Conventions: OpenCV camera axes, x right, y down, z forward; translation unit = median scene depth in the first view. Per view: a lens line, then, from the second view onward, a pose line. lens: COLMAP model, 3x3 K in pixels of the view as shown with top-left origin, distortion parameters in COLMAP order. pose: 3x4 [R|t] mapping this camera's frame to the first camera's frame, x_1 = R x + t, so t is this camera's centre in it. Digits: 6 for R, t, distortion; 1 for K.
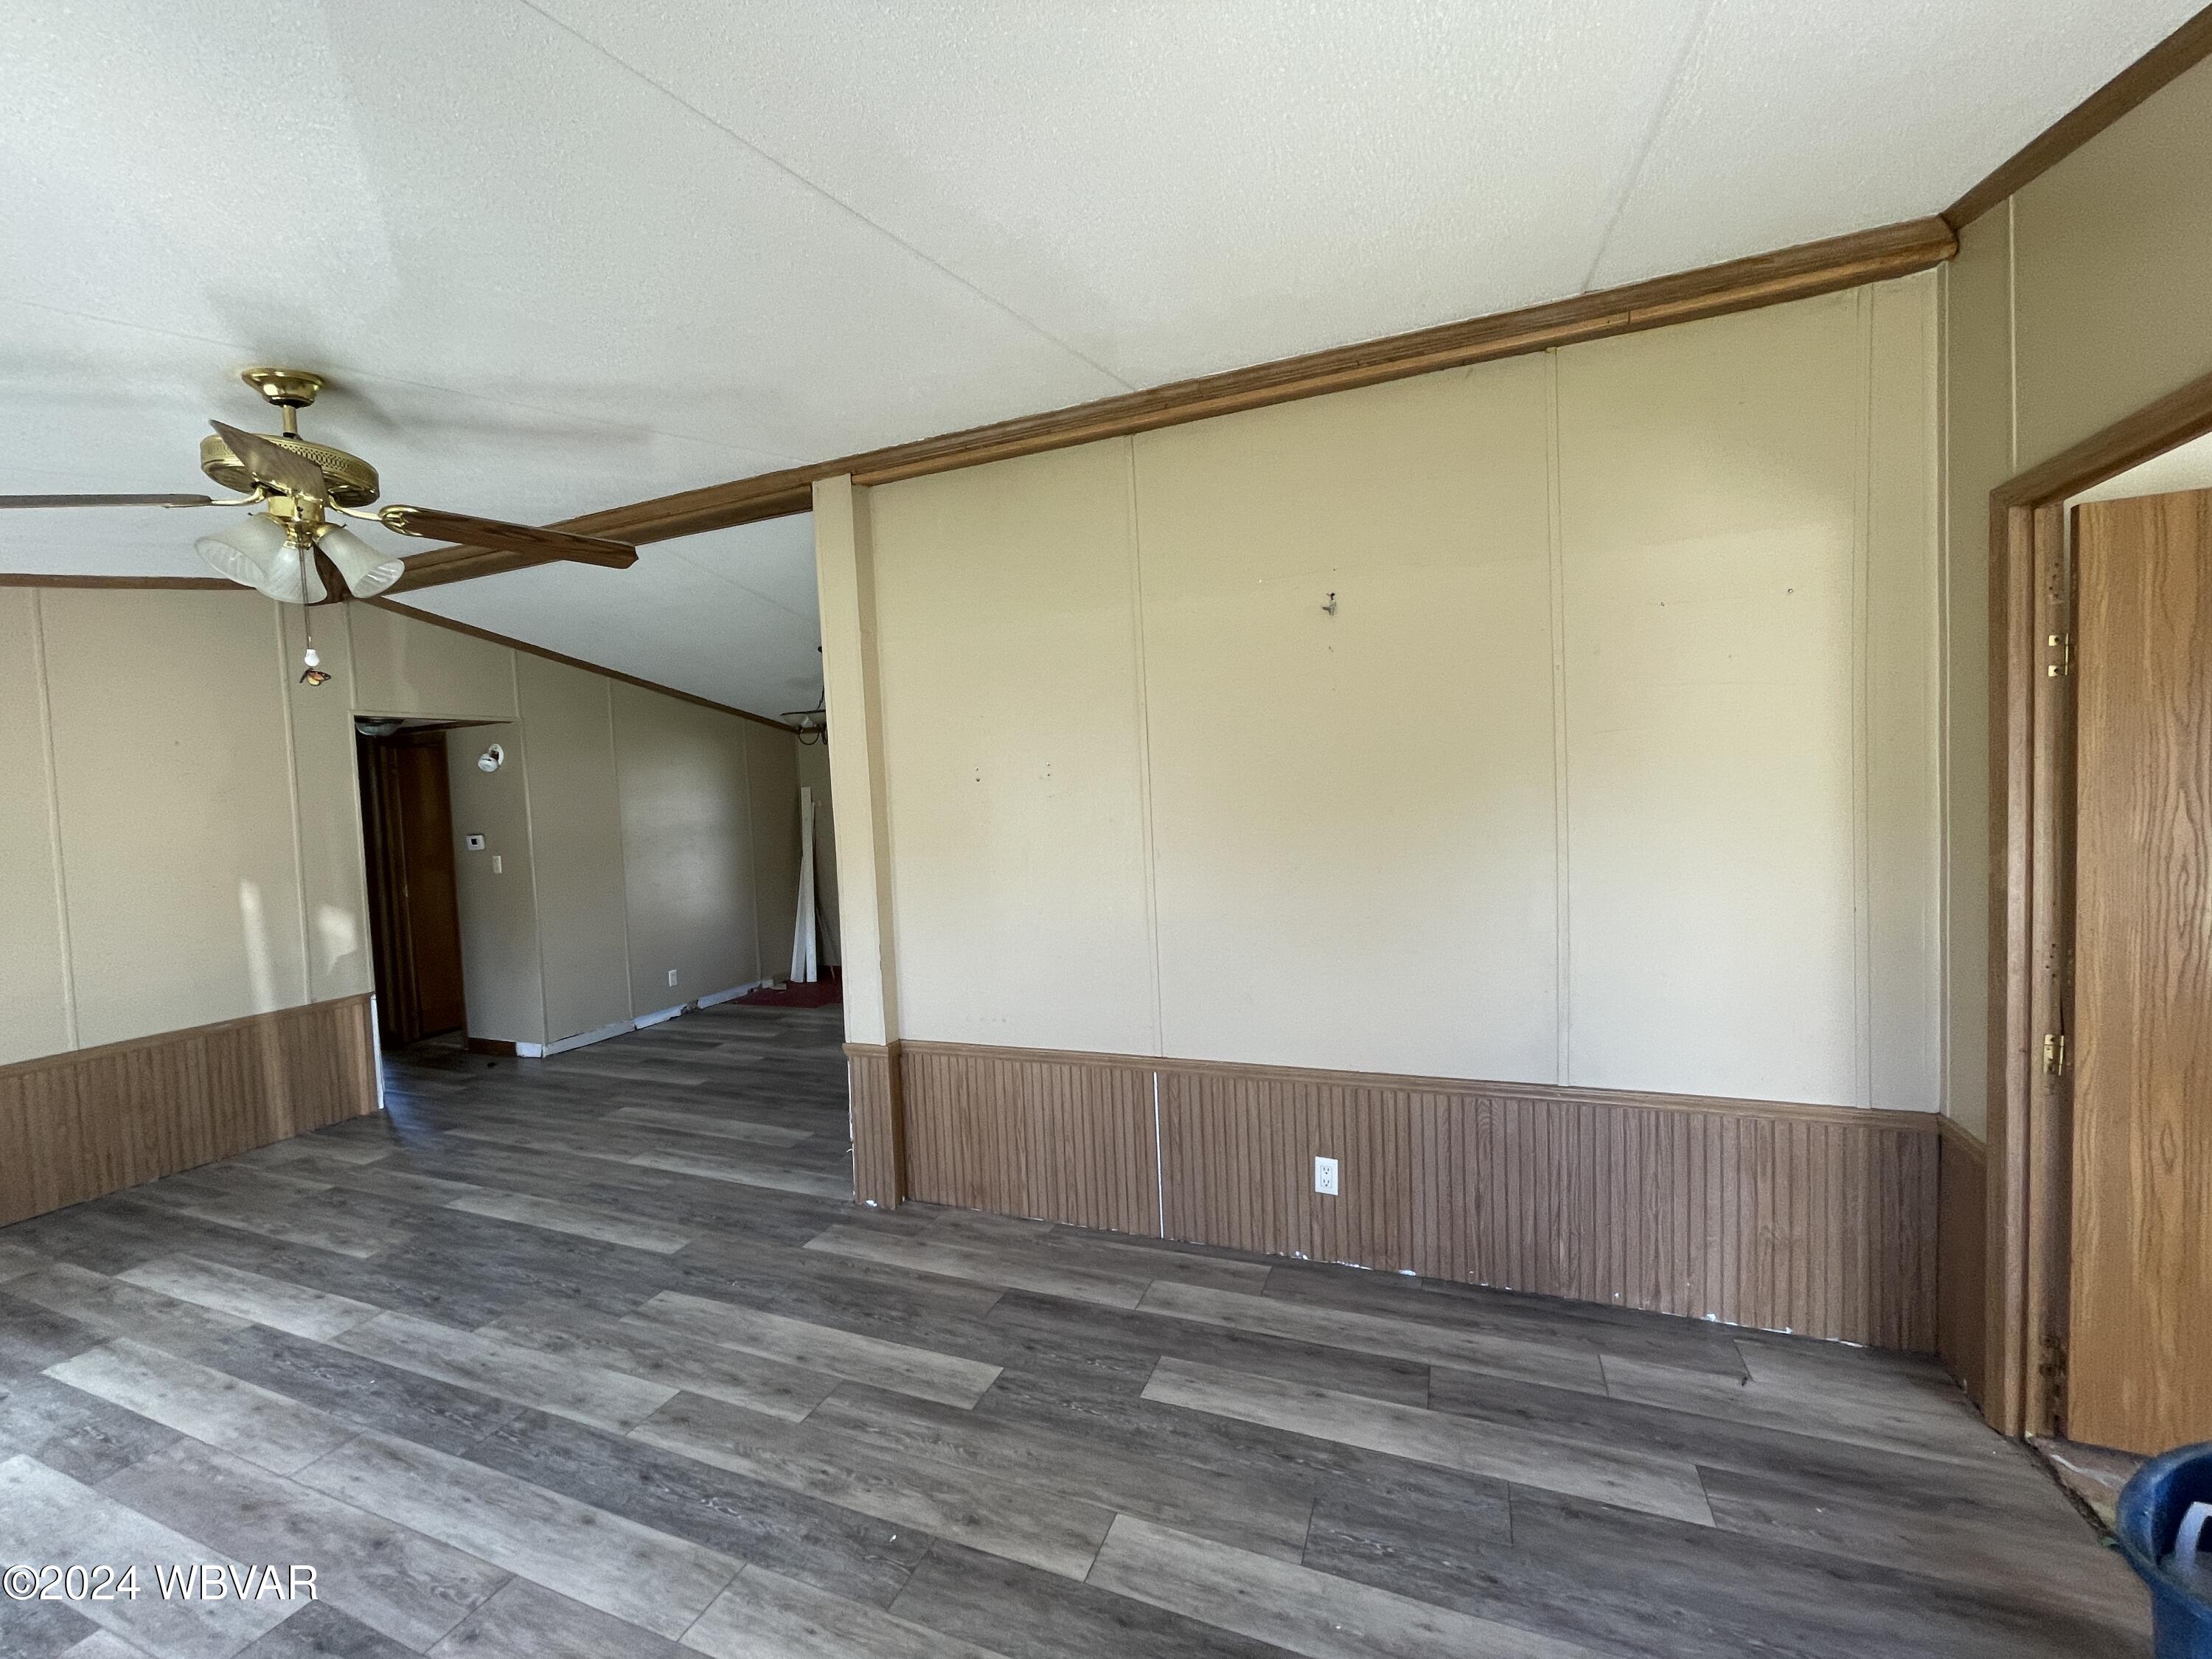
lens RADIAL K [[900.3, 0, 1098.4], [0, 900.3, 827.6], [0, 0, 1]] dist [-0.000051, 0.000320]
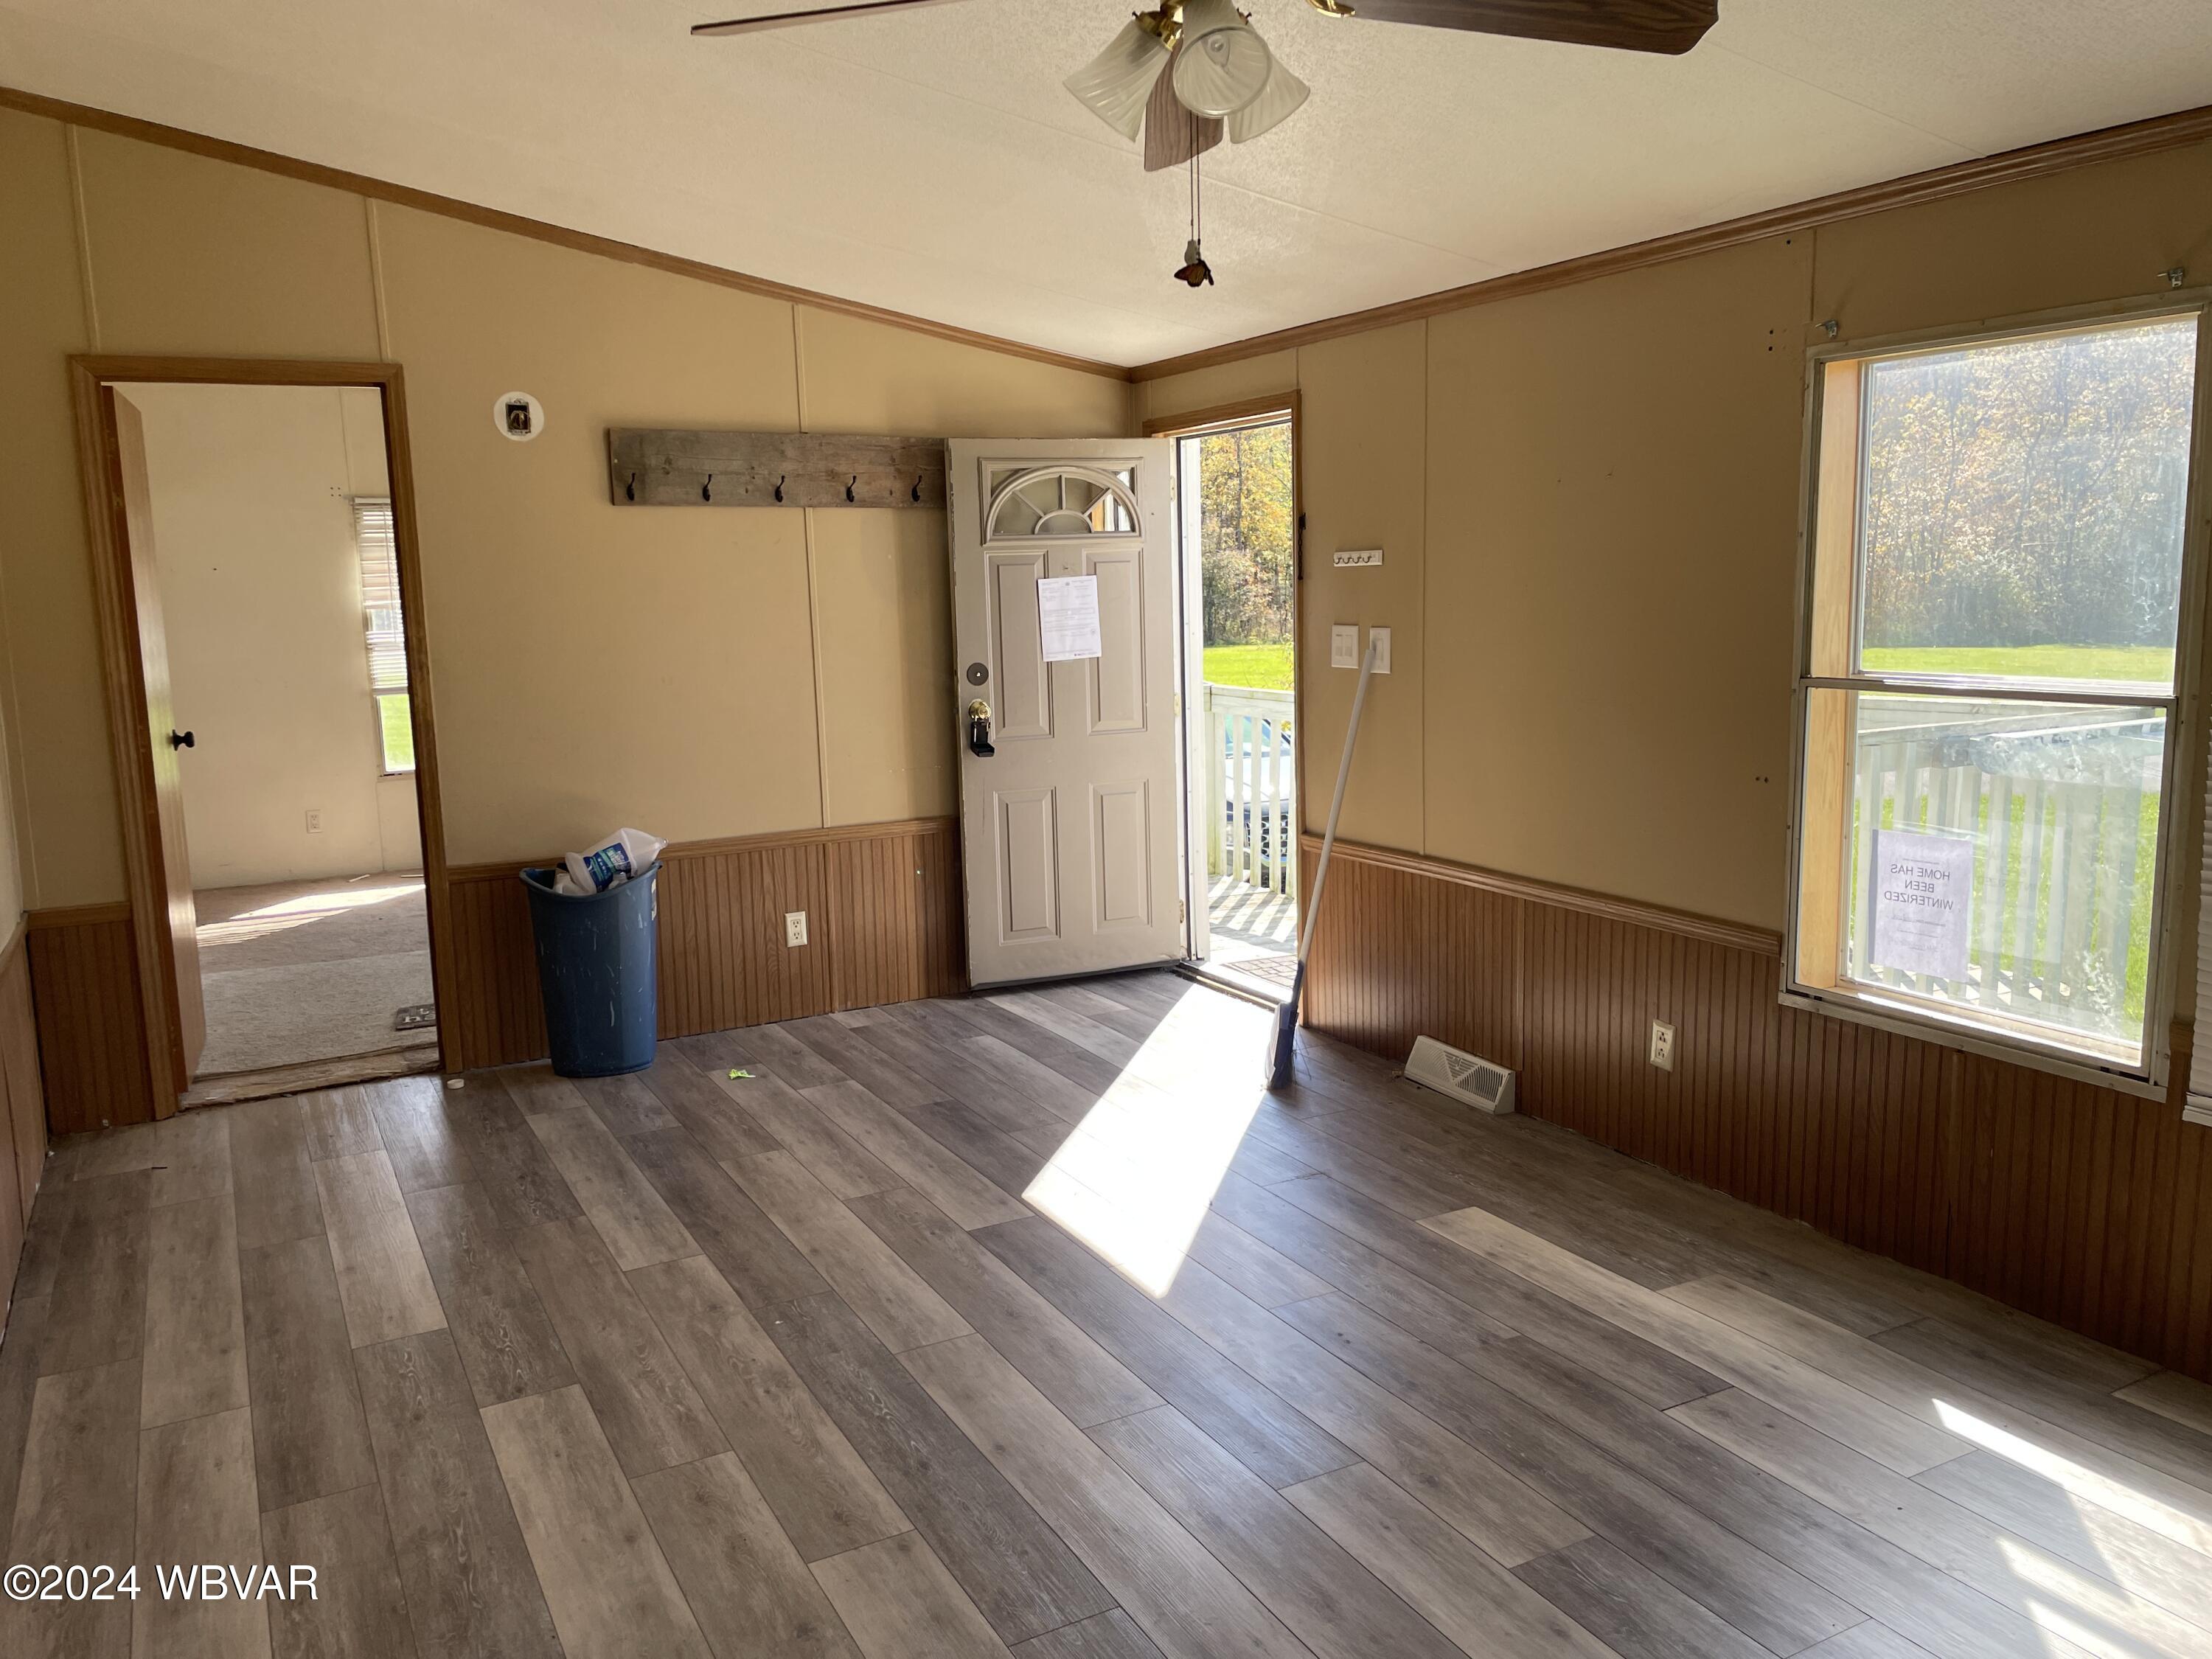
lens RADIAL K [[1664.1, 0, 1089.6], [0, 1664.1, 815.7], [0, 0, 1]] dist [0.080086, -0.096455]
pose [[-0.767331, -0.028353, 0.640624, -0.988715], [0.086777, 0.985241, 0.147545, 0.011329], [-0.635352, 0.168808, -0.753546, 1.252260]]
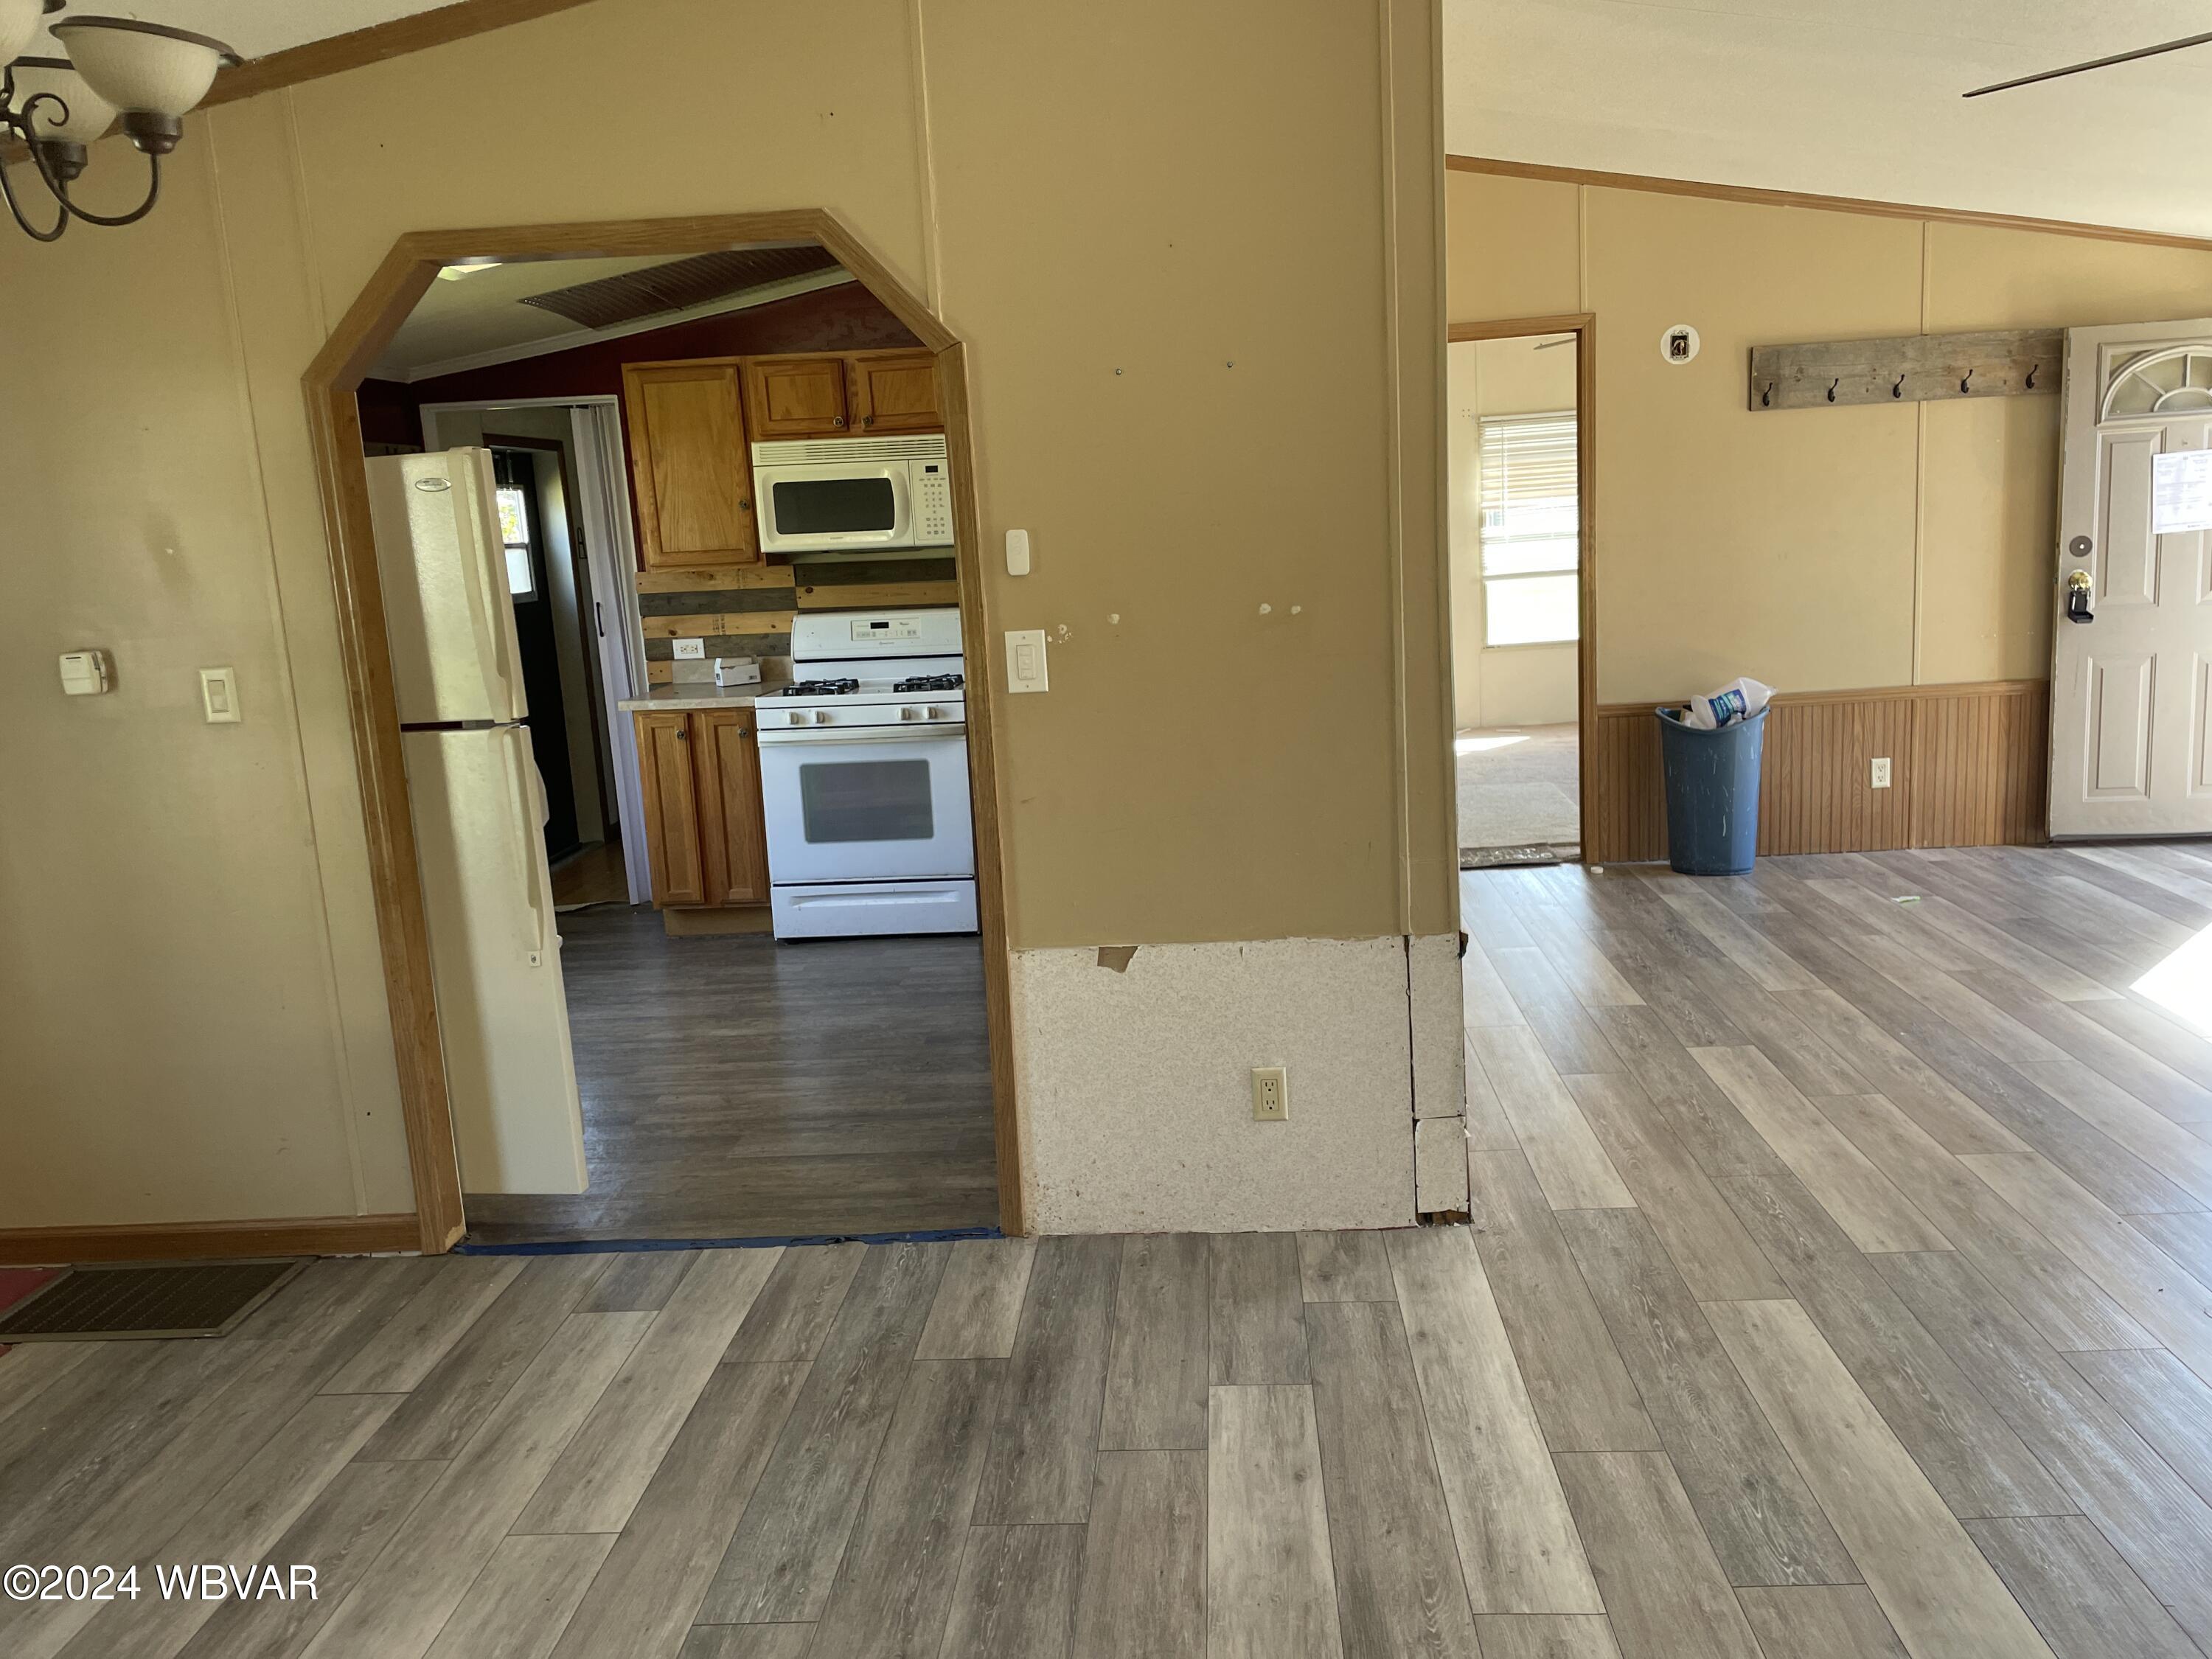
lens RADIAL K [[1664.1, 0, 1117.7], [0, 1664.1, 817.9], [0, 0, 1]] dist [0.080086, -0.096455]
pose [[-0.321495, -0.106421, 0.940912, -1.275062], [0.114757, 0.981962, 0.150274, 0.000958], [-0.939932, 0.156289, -0.303484, 1.663869]]
